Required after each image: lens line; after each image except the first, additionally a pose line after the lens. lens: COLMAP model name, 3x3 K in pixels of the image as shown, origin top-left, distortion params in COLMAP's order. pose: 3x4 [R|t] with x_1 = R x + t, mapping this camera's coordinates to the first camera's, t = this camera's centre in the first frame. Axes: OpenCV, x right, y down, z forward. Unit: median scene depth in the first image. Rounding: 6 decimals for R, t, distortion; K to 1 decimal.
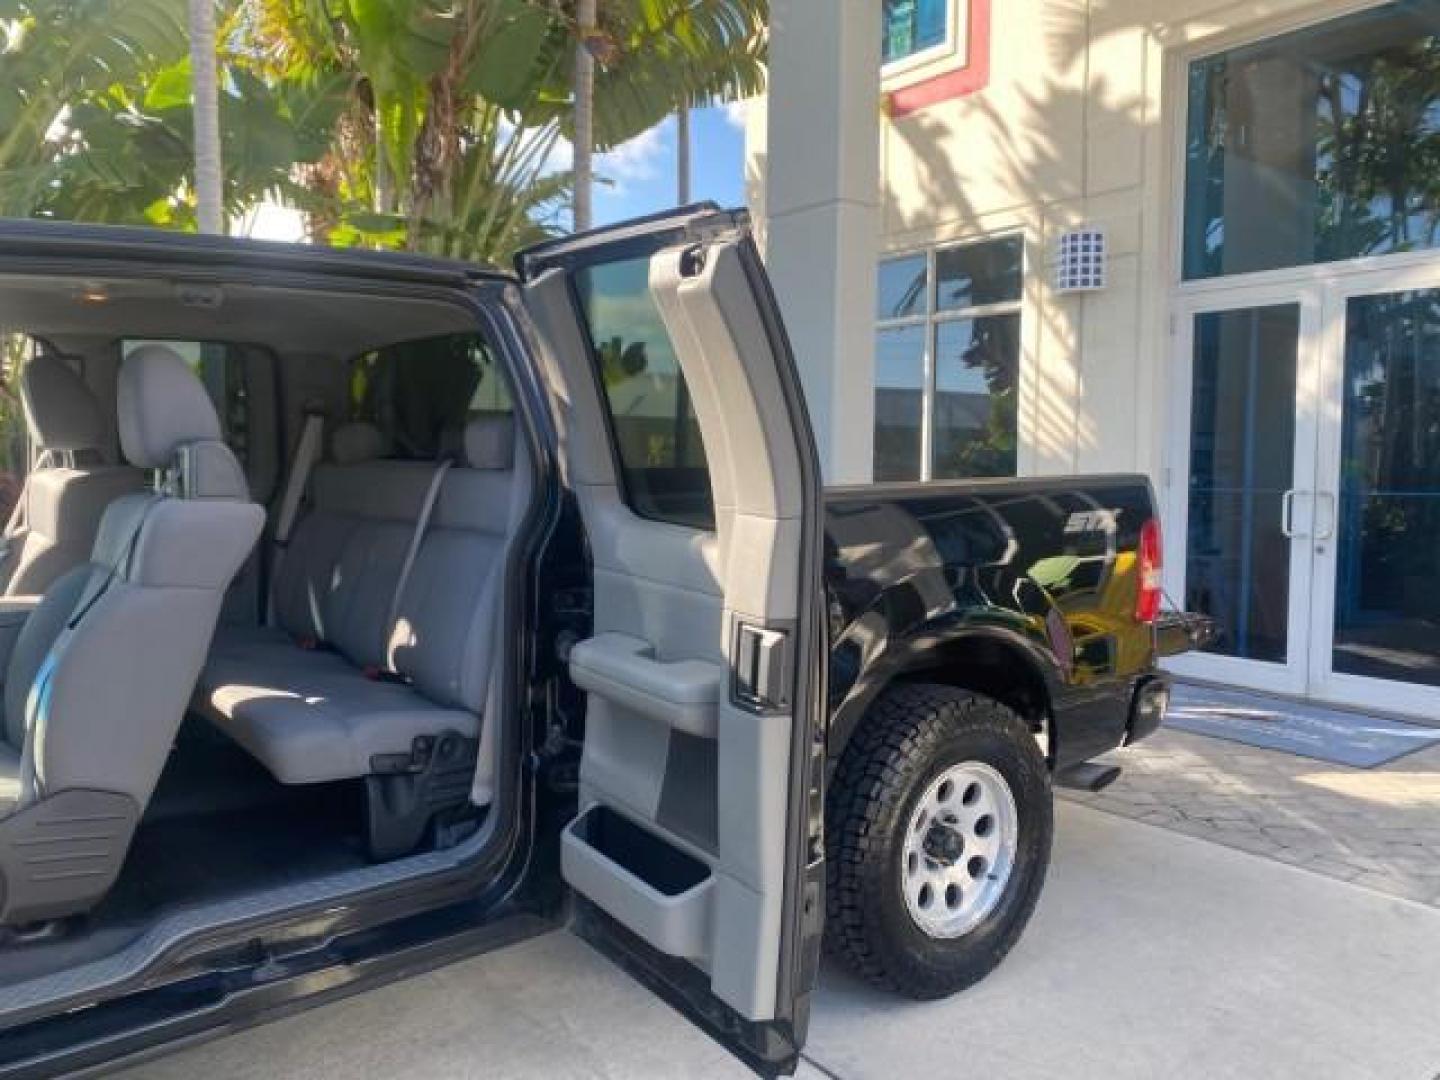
lens RADIAL K [[1102.7, 0, 710.9], [0, 1102.7, 533.6], [0, 0, 1]] dist [0.024664, -0.025477]
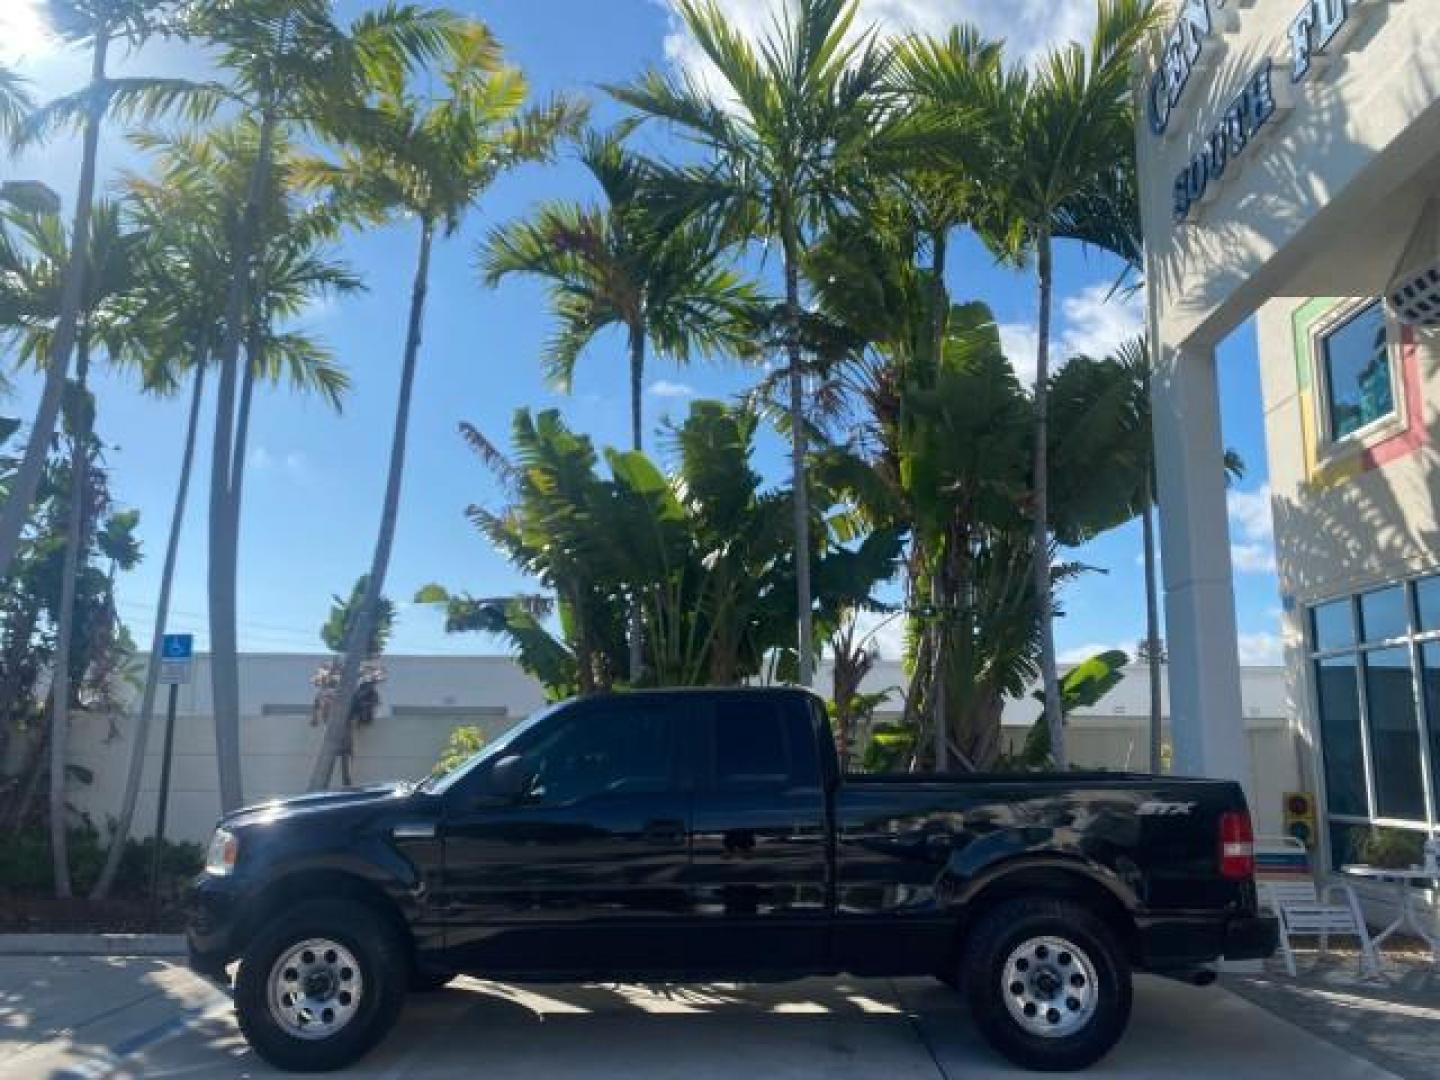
lens RADIAL K [[1102.7, 0, 710.6], [0, 1102.7, 536.3], [0, 0, 1]] dist [0.024664, -0.025477]
pose [[0.777804, -0.120066, -0.616931, 0.581524], [-0.045822, 0.968138, -0.246189, 0.022455], [0.626834, 0.219756, 0.747521, -0.515821]]
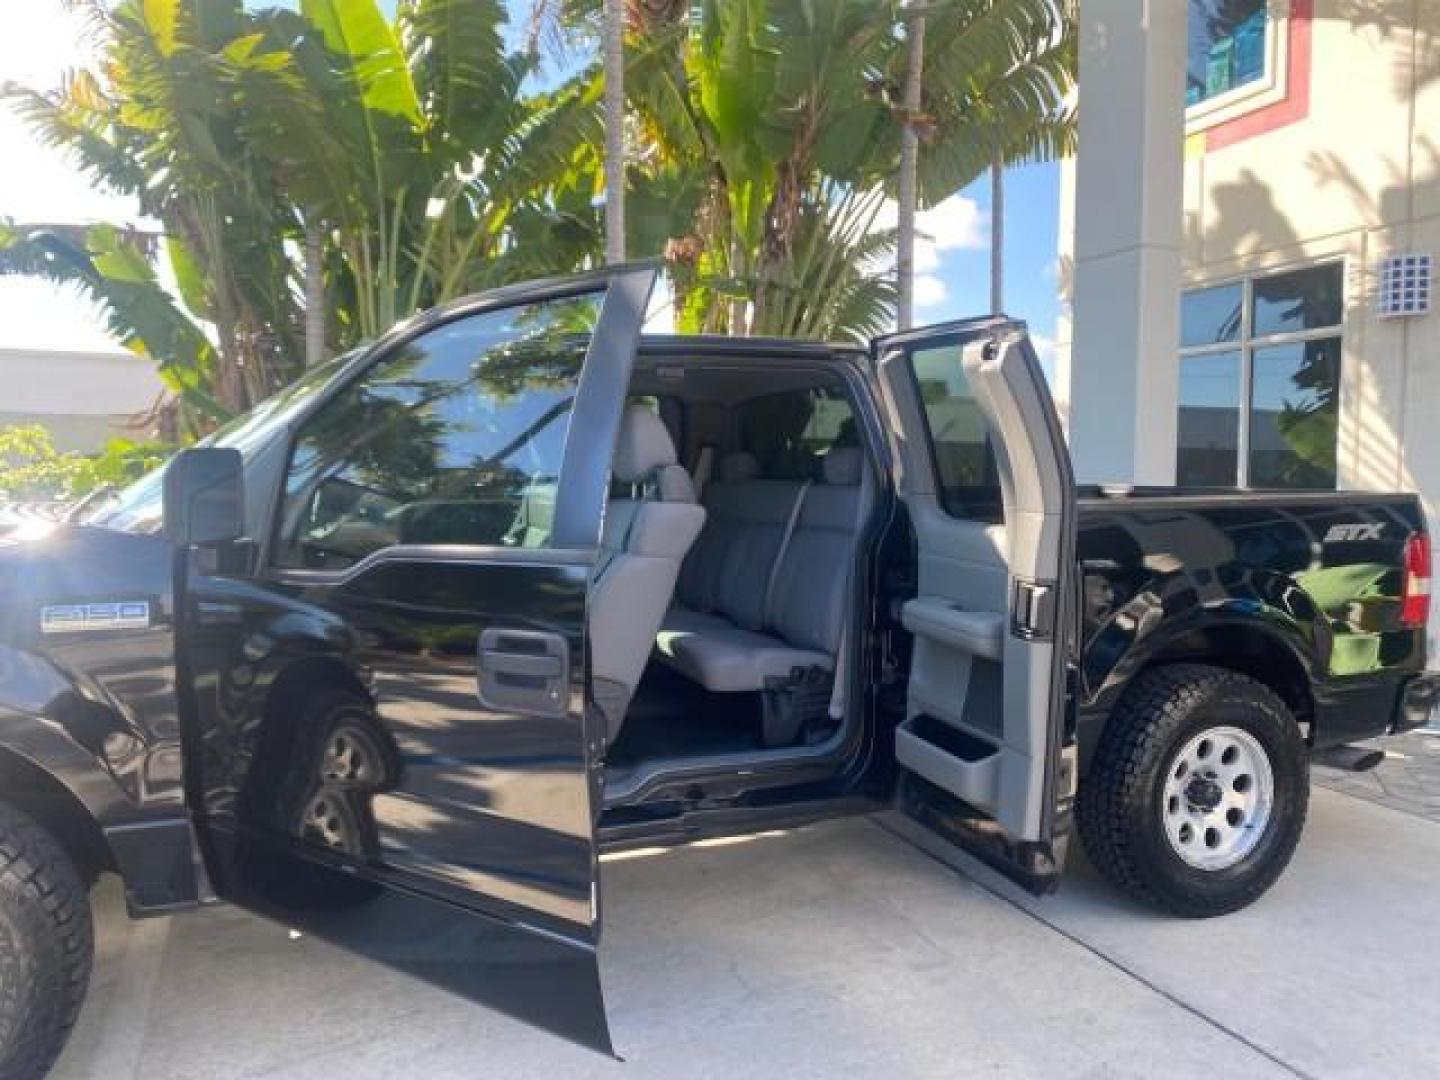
lens RADIAL K [[1102.7, 0, 716.7], [0, 1102.7, 533.9], [0, 0, 1]] dist [0.024664, -0.025477]
pose [[0.962524, 0.013502, -0.270862, 0.012053], [-0.019679, 0.999604, -0.020104, 0.017266], [0.270483, 0.024681, 0.962408, -0.189538]]
